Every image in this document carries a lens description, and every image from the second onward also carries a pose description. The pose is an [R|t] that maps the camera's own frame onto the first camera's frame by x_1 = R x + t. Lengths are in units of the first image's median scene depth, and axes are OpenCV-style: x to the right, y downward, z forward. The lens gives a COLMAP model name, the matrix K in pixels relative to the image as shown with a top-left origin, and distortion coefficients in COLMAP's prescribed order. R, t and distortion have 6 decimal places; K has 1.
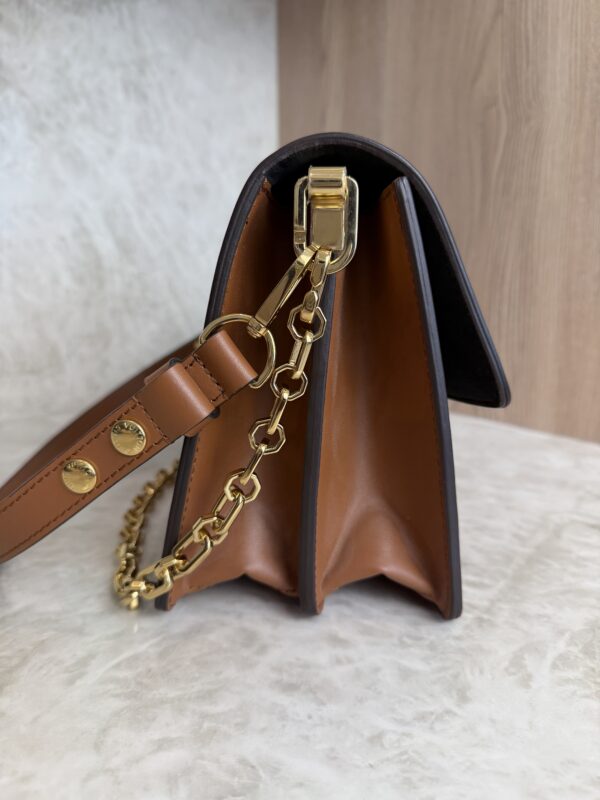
lens RADIAL K [[595.9, 0, 301.1], [0, 595.9, 401.2], [0, 0, 1]] dist [-0.046389, 0.008696]
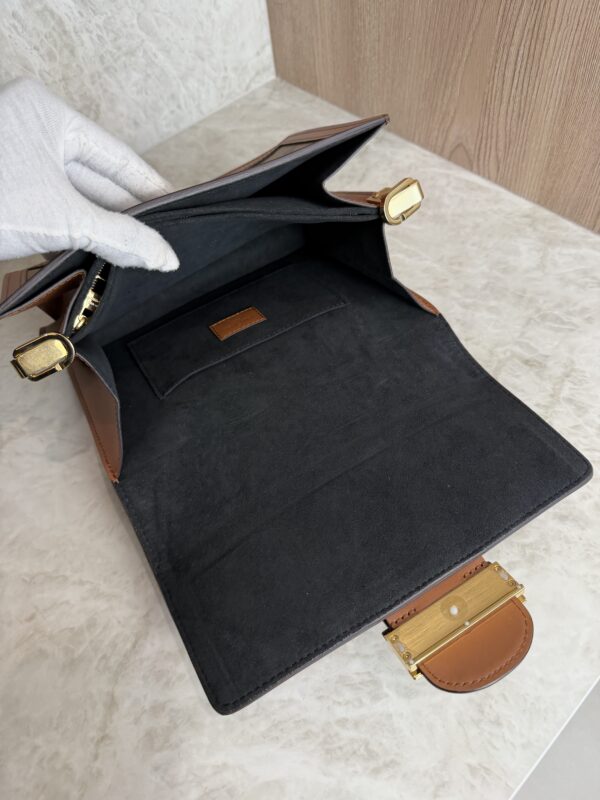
lens RADIAL K [[582.6, 0, 298.0], [0, 582.6, 399.7], [0, 0, 1]] dist [-0.024187, 0.001158]
pose [[0.995759, -0.070503, -0.059103, 0.064601], [0.091868, 0.727752, 0.679660, -0.988920], [-0.004905, -0.682207, 0.731143, -0.051316]]
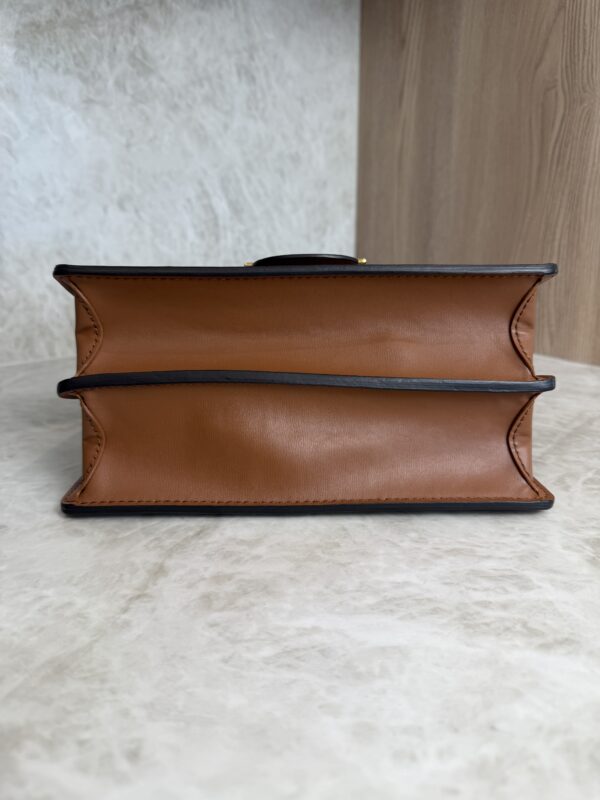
lens RADIAL K [[585.0, 0, 302.3], [0, 585.0, 399.8], [0, 0, 1]] dist [-0.037294, 0.012102]
pose [[0.998138, 0.020299, -0.057513, -0.224875], [-0.016307, 0.997481, 0.069038, 0.126809], [0.058770, -0.067972, 0.995955, -0.543932]]
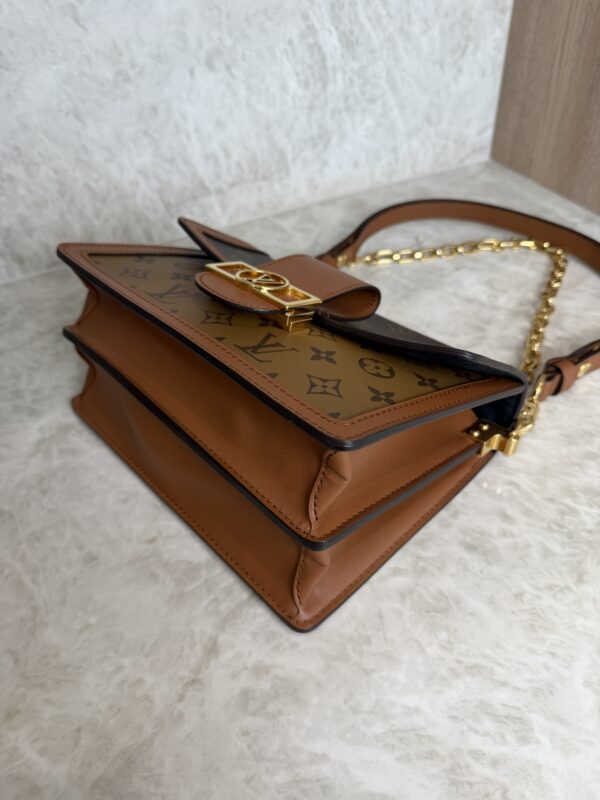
lens RADIAL K [[585.0, 0, 302.3], [0, 585.0, 399.8], [0, 0, 1]] dist [-0.037294, 0.012102]
pose [[0.958221, 0.159117, -0.237686, -0.134420], [-0.017594, 0.862200, 0.506263, -0.615051], [0.285488, -0.480930, 0.828977, -0.254133]]
